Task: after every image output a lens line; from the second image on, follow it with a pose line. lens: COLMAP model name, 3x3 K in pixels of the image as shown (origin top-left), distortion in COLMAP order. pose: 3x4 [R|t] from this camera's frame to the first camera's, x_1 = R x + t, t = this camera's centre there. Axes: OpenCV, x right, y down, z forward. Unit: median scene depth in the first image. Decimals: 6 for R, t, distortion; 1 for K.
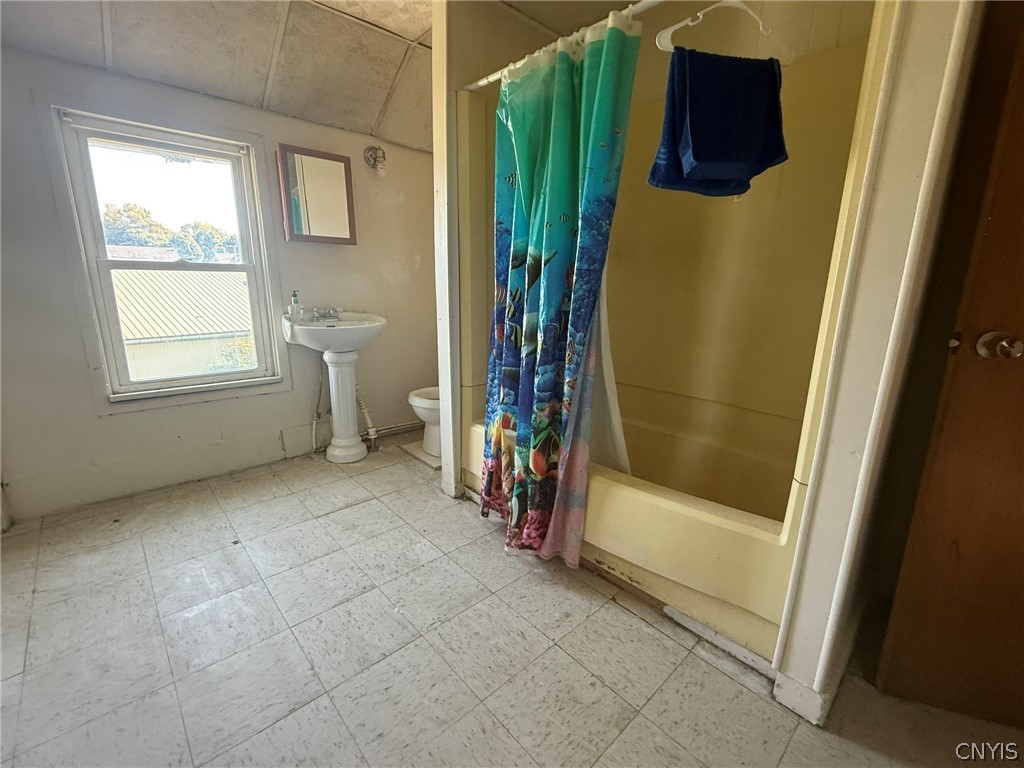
lens RADIAL K [[450.4, 0, 509.0], [0, 450.4, 383.8], [0, 0, 1]] dist [-0.002790, -0.000327]
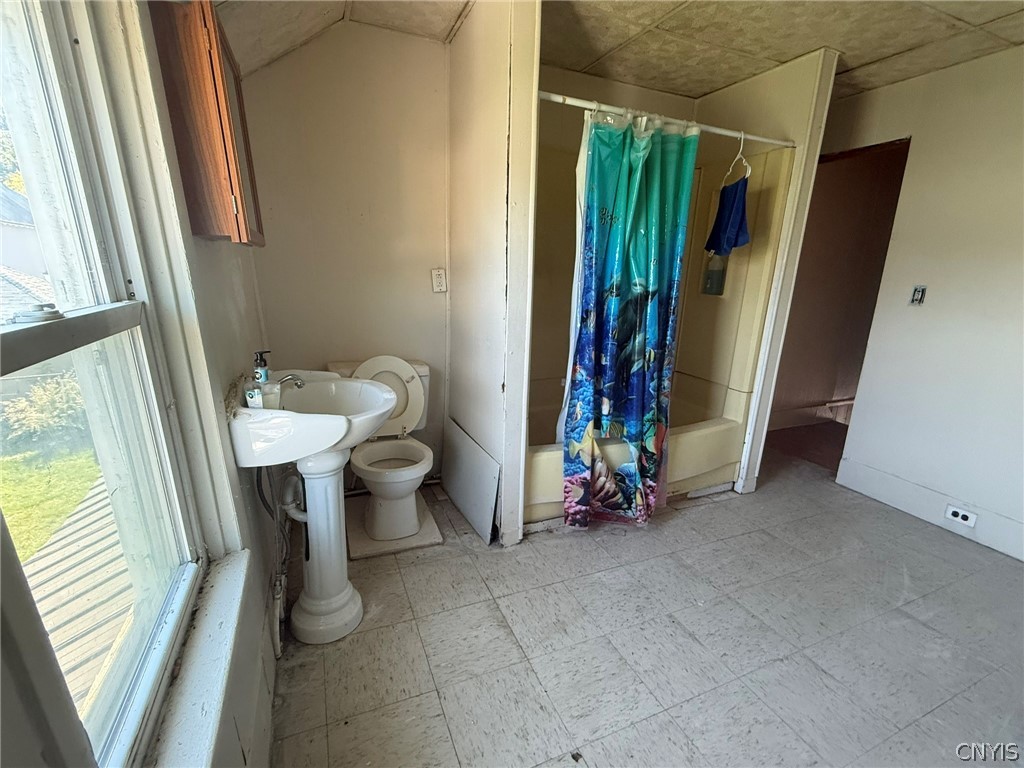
lens RADIAL K [[450.4, 0, 507.0], [0, 450.4, 388.7], [0, 0, 1]] dist [-0.002790, -0.000327]
pose [[0.329155, -0.253391, 0.909643, -1.182207], [0.191037, 0.961272, 0.198646, -0.313719], [-0.924749, 0.108390, 0.364815, 0.877712]]
